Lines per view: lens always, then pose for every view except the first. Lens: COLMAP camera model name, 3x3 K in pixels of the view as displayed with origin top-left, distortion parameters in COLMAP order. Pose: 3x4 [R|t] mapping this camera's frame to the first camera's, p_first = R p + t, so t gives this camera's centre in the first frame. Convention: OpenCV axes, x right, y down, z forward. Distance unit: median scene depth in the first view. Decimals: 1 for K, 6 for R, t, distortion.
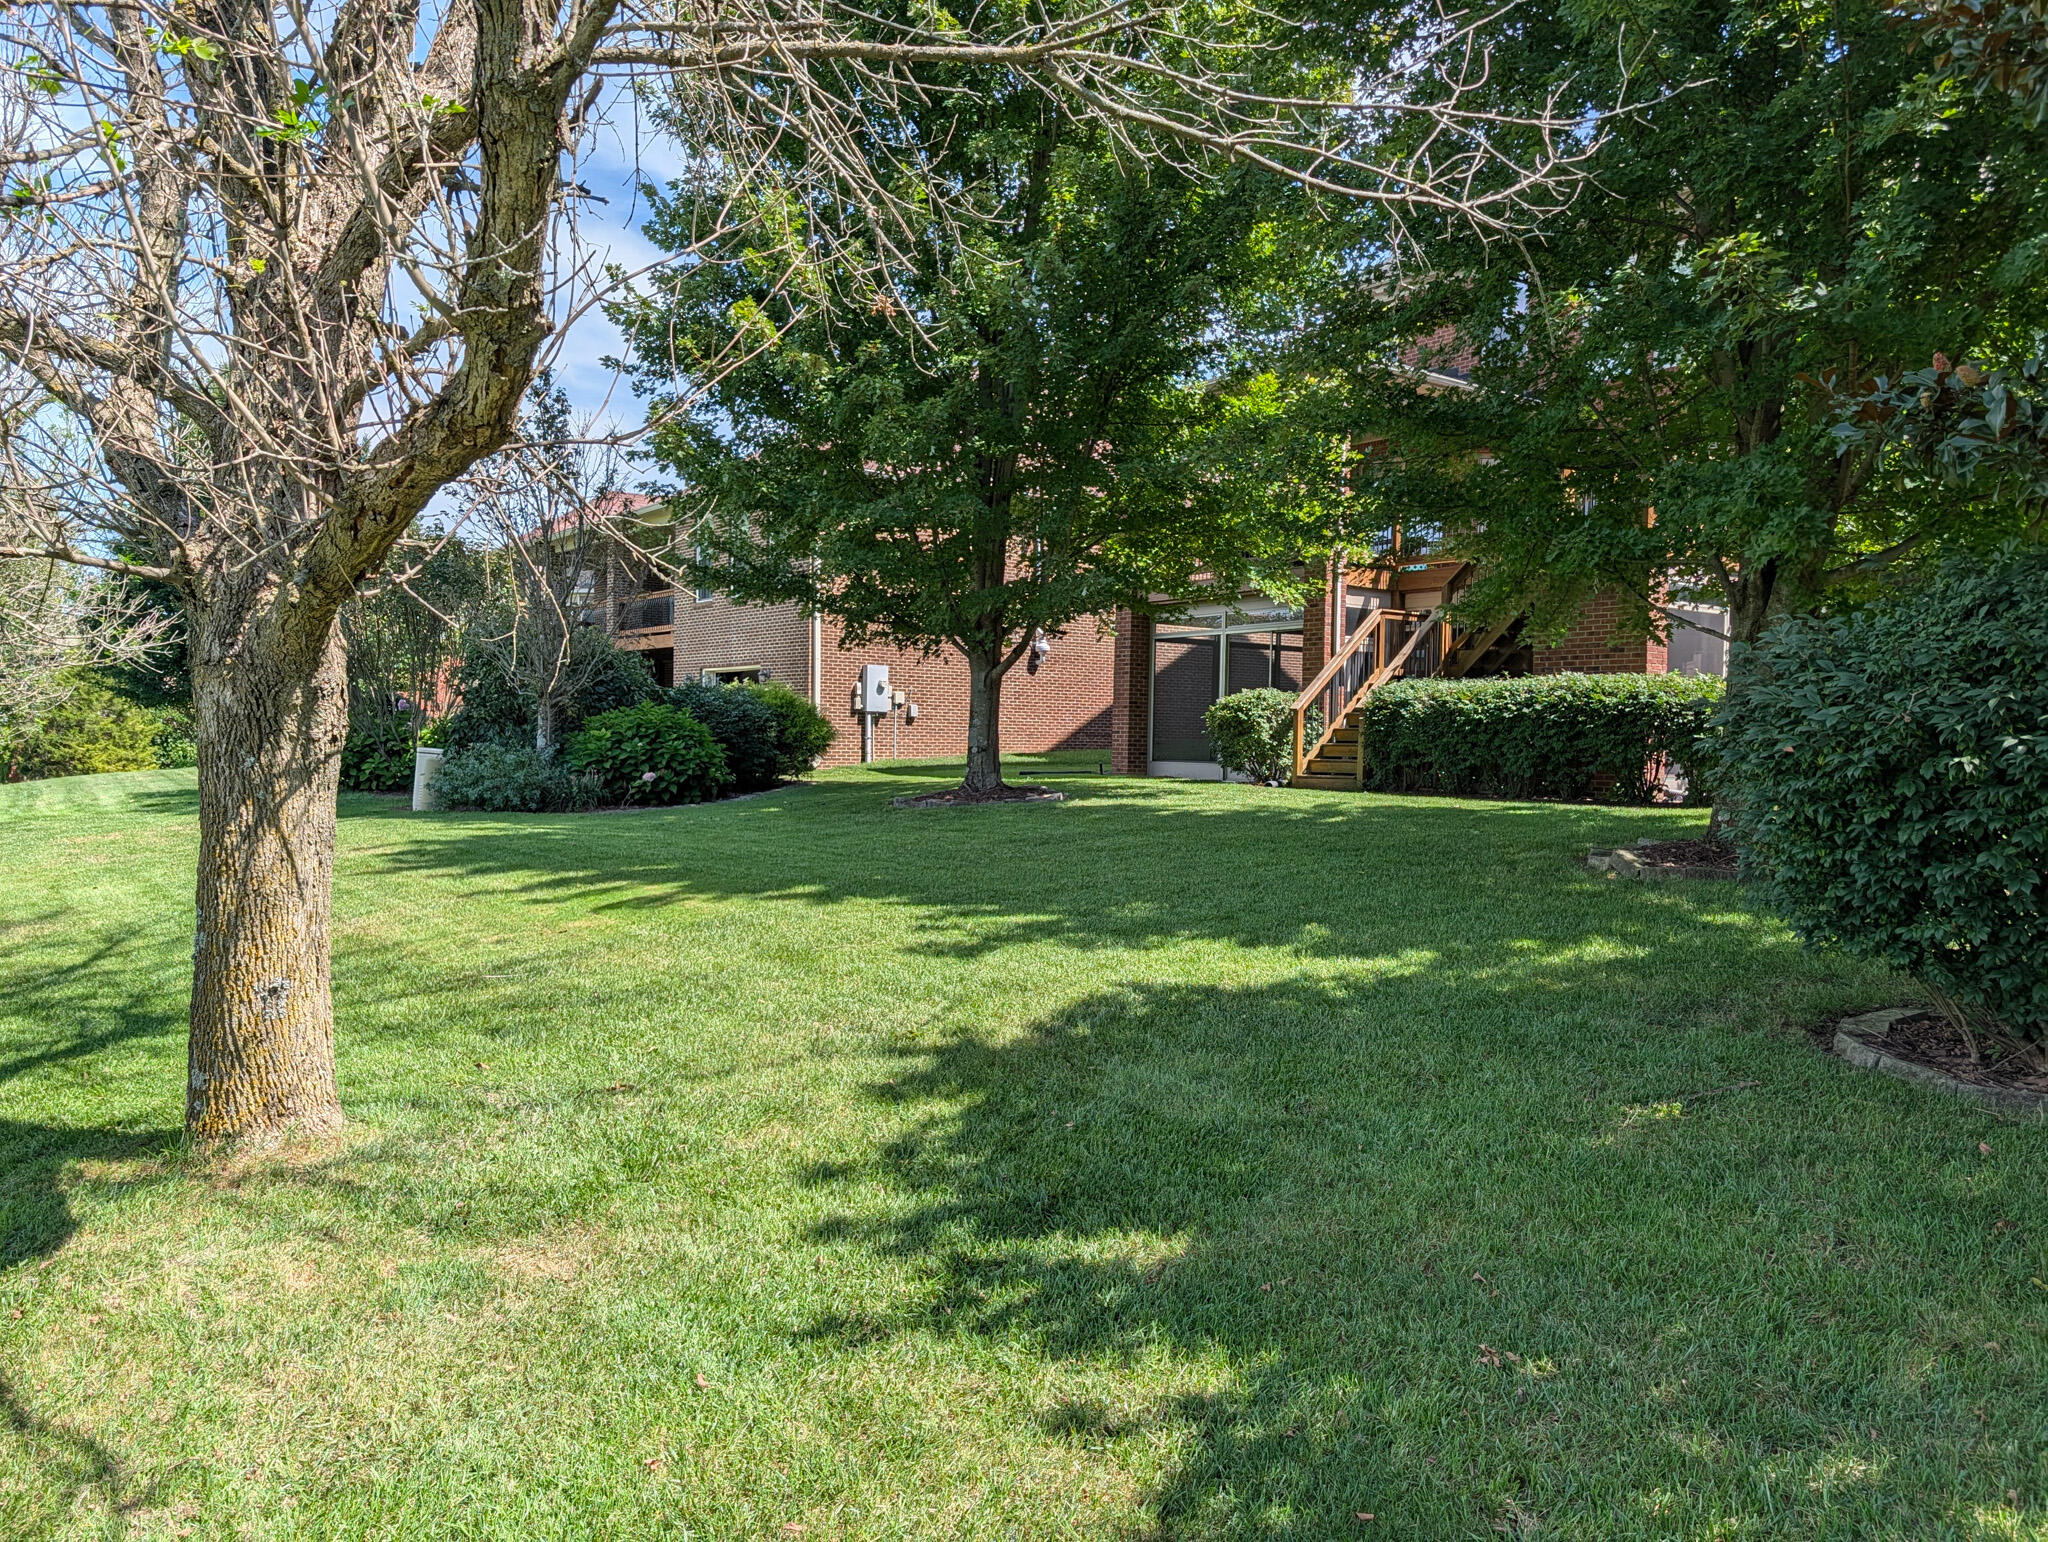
lens RADIAL K [[1499.4, 0, 1021.0], [0, 1499.4, 821.0], [0, 0, 1]] dist [0.013131, -0.013012]
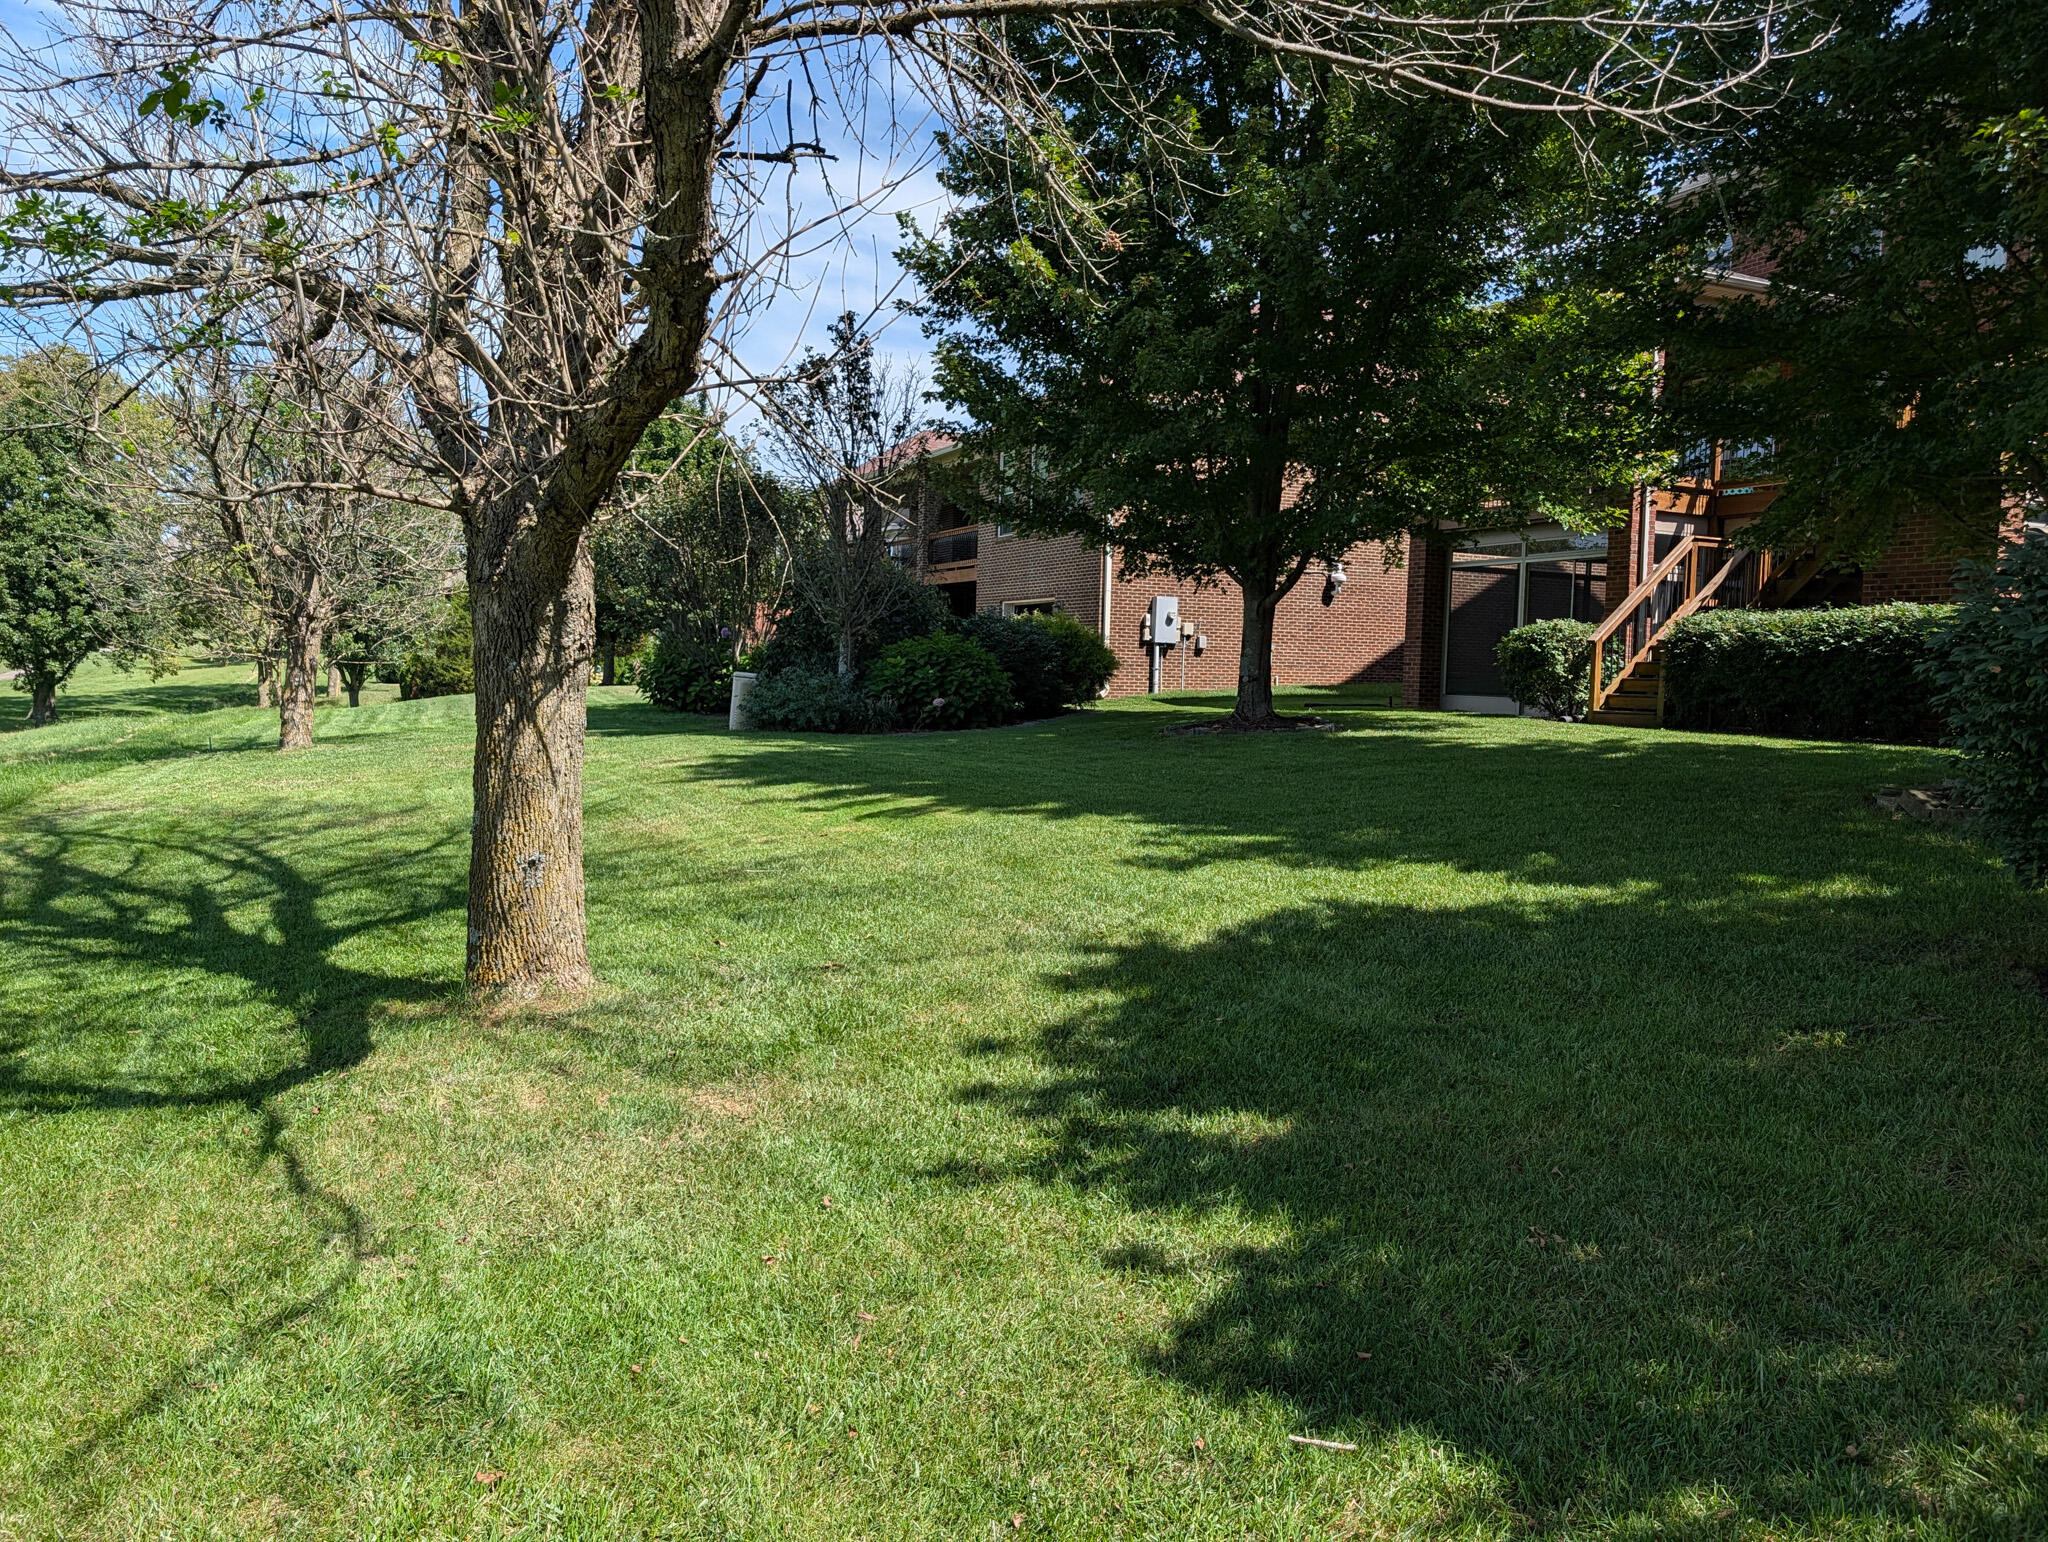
lens RADIAL K [[1485.2, 0, 1012.5], [0, 1485.2, 793.3], [0, 0, 1]] dist [0.018866, -0.017946]
pose [[0.978228, 0.027988, -0.205635, 0.029634], [-0.022461, 0.999322, 0.029163, 0.004785], [0.206312, -0.023909, 0.978194, -0.014852]]
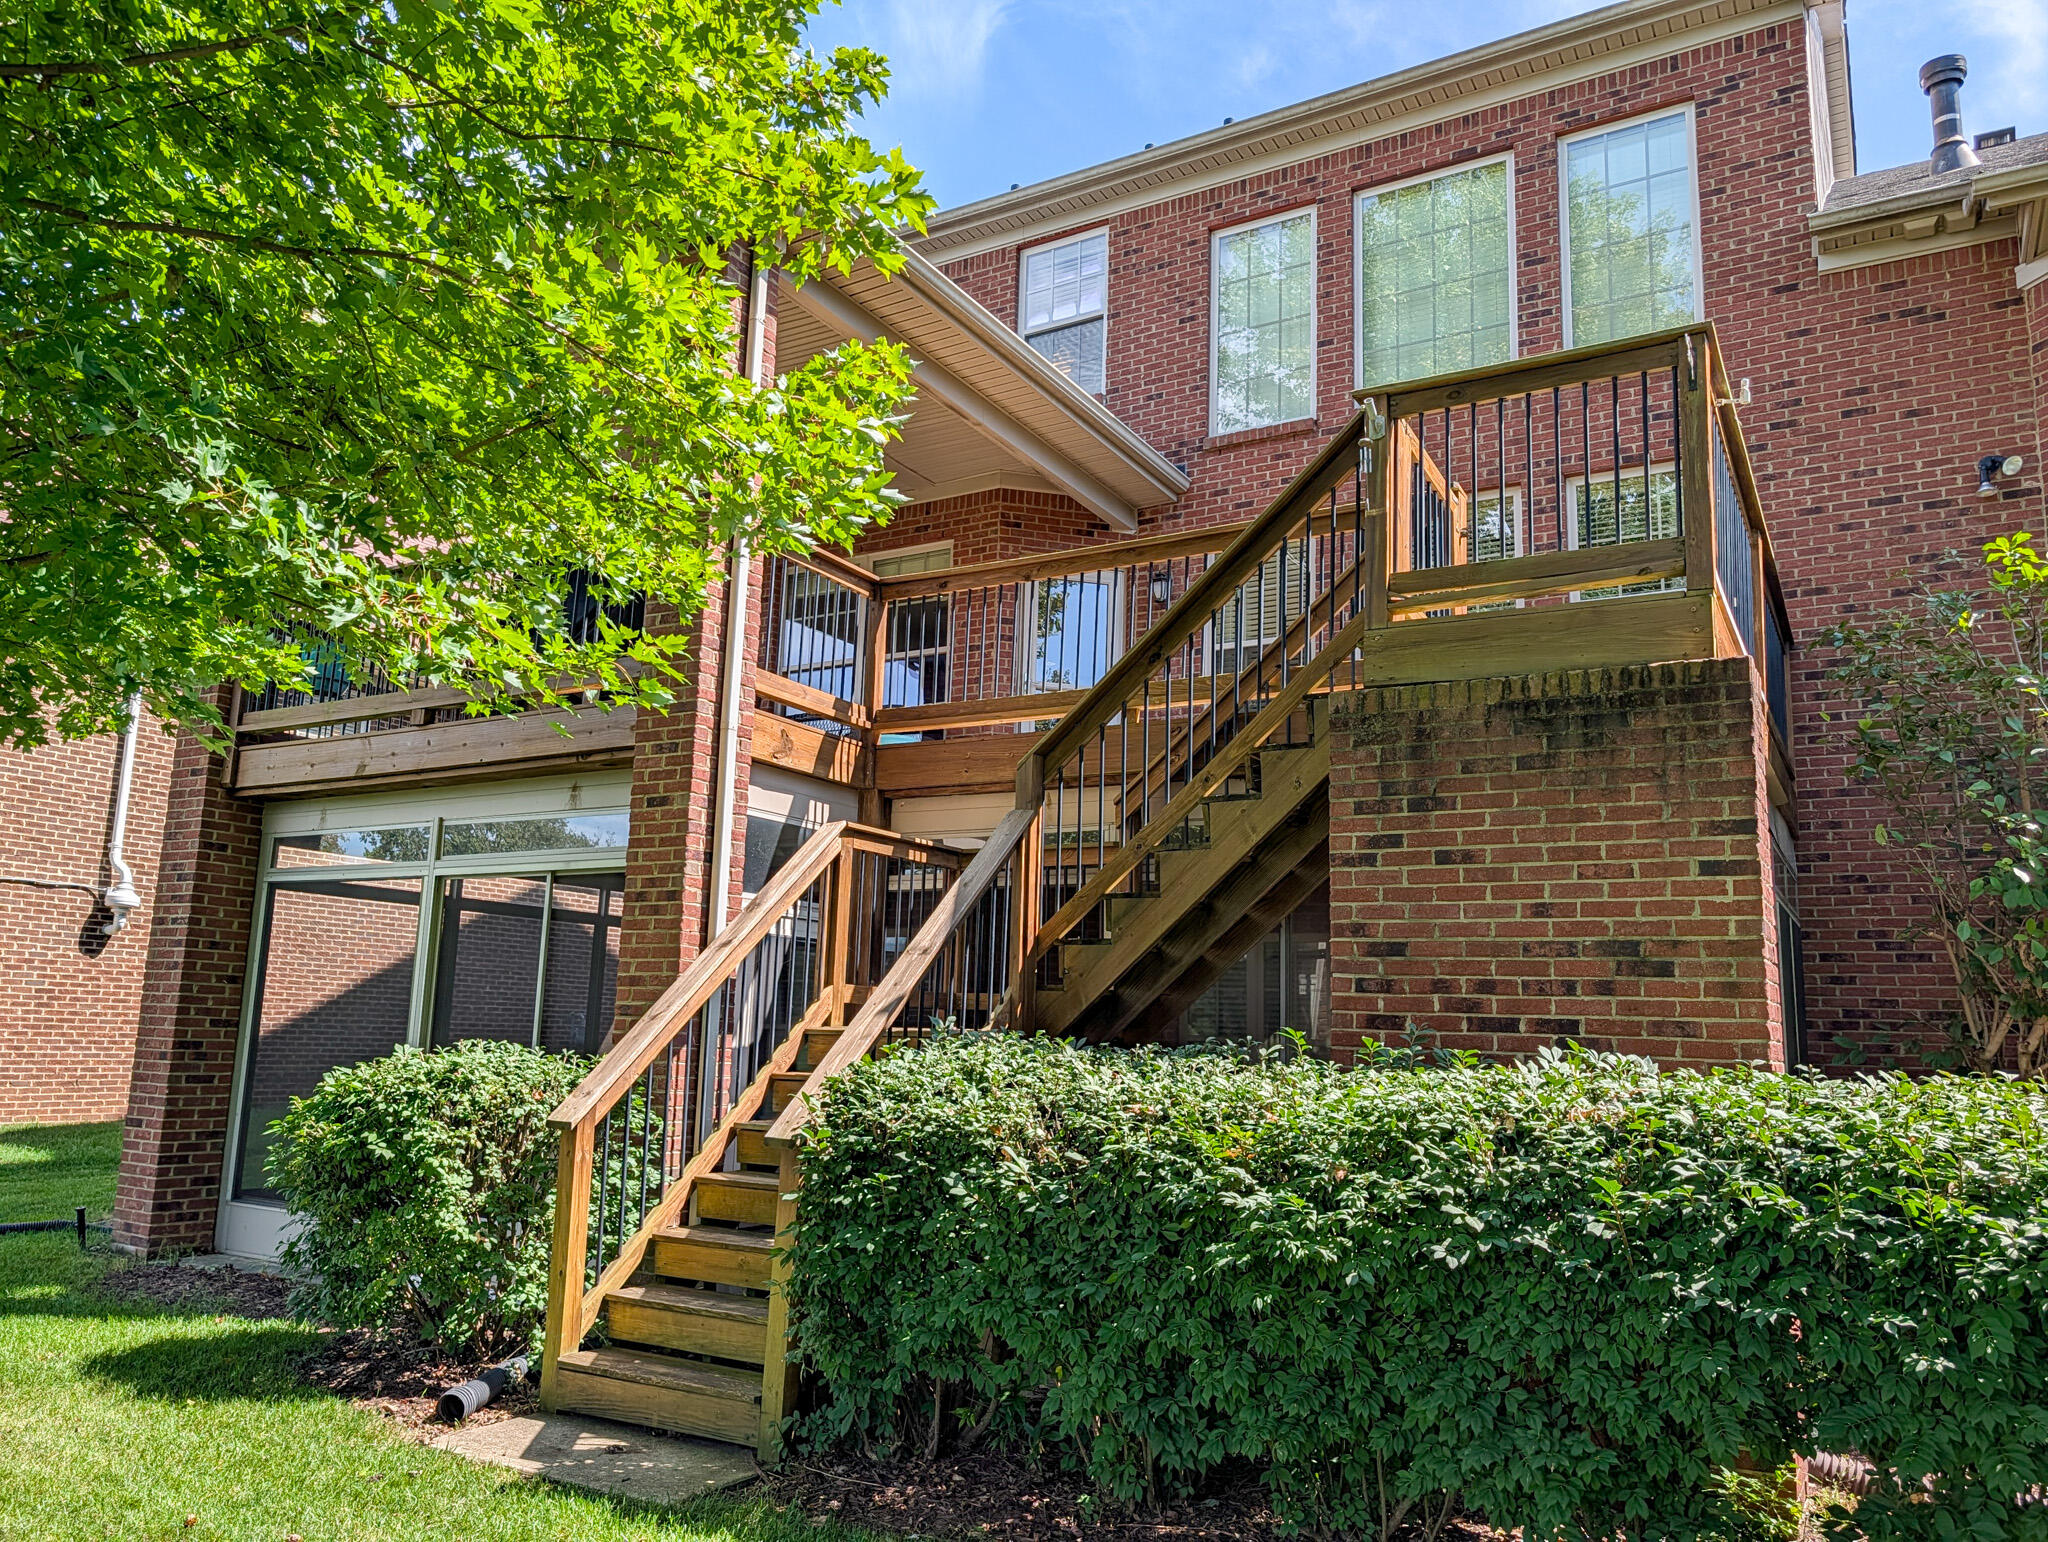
lens RADIAL K [[1446.1, 0, 1024.0], [0, 1446.1, 771.0], [0, 0, 1]] dist [0.040400, -0.001726]
pose [[0.918885, 0.081927, 0.385925, 0.239831], [0.004094, 0.976168, -0.216977, -0.128412], [-0.394504, 0.200957, 0.896651, 1.109163]]
